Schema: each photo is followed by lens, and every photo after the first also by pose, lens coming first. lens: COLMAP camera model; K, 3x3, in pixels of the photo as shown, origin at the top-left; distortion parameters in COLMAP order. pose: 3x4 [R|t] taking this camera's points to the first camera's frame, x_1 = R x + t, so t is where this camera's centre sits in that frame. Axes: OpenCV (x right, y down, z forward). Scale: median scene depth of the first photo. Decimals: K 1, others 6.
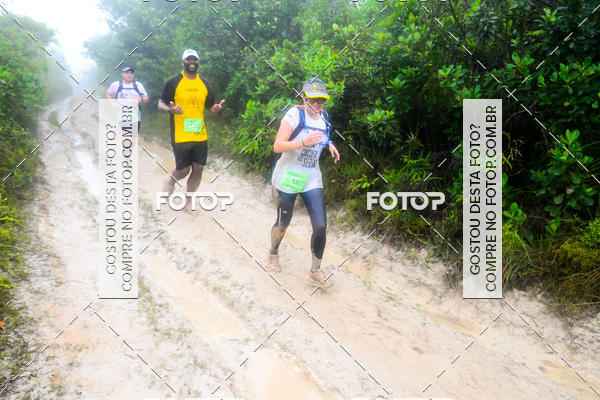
lens RADIAL K [[453.1, 0, 308.0], [0, 453.1, 209.9], [0, 0, 1]] dist [-0.125068, 0.114695]
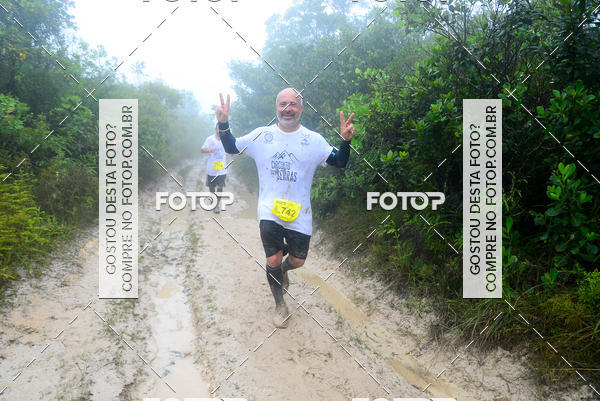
lens RADIAL K [[453.1, 0, 308.0], [0, 453.1, 210.4], [0, 0, 1]] dist [-0.125068, 0.114695]
pose [[0.954012, 0.046920, -0.296073, 0.267057], [-0.088062, 0.987961, -0.127189, 0.043940], [0.286541, 0.147413, 0.946659, 0.038718]]
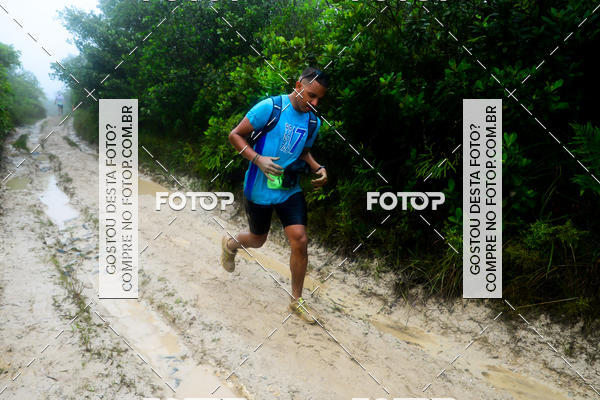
lens RADIAL K [[457.8, 0, 310.5], [0, 457.8, 211.3], [0, 0, 1]] dist [-0.123280, 0.114391]
pose [[0.998738, -0.035118, 0.035892, 0.073701], [0.036353, 0.998748, -0.034354, 0.010807], [-0.034641, 0.035615, 0.998765, 0.000276]]
